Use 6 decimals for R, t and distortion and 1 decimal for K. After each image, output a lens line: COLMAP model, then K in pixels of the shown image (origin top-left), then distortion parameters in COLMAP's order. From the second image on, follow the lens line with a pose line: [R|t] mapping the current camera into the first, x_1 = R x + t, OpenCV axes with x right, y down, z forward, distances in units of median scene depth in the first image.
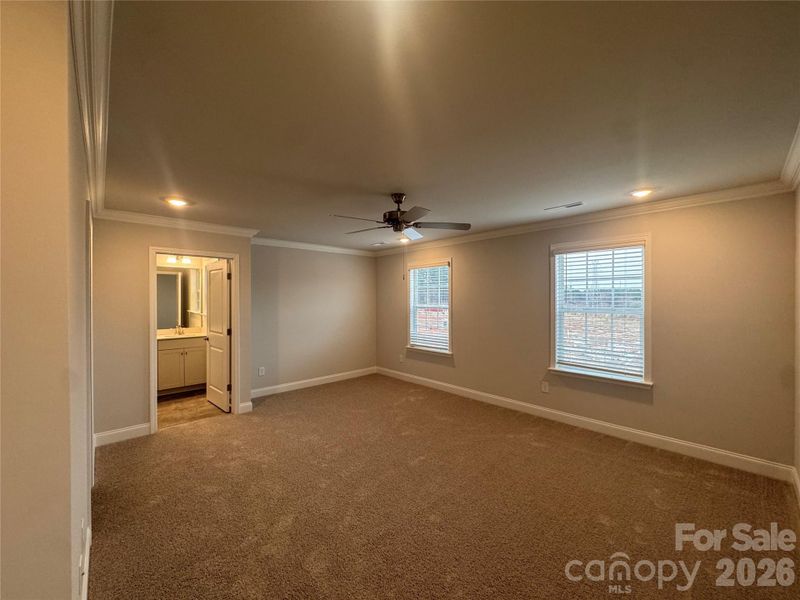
lens RADIAL K [[323.6, 0, 400.0], [0, 323.6, 300.0], [0, 0, 1]] dist [-0.000383, -0.000033]
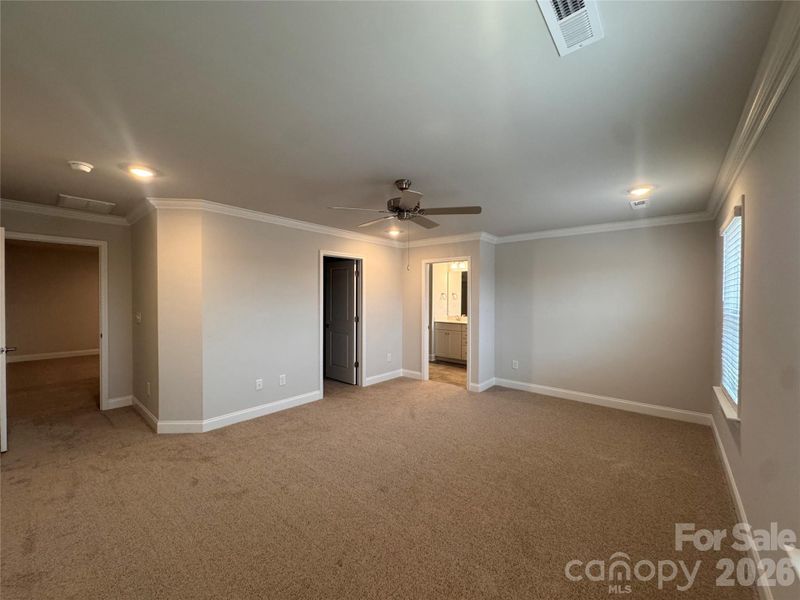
lens RADIAL K [[323.6, 0, 400.0], [0, 323.6, 300.0], [0, 0, 1]] dist [-0.000383, -0.000033]
pose [[0.121856, 0.013866, -0.992451, 0.646248], [-0.013092, 0.999838, 0.012362, 0.008026], [0.992461, 0.011486, 0.122018, 0.607106]]
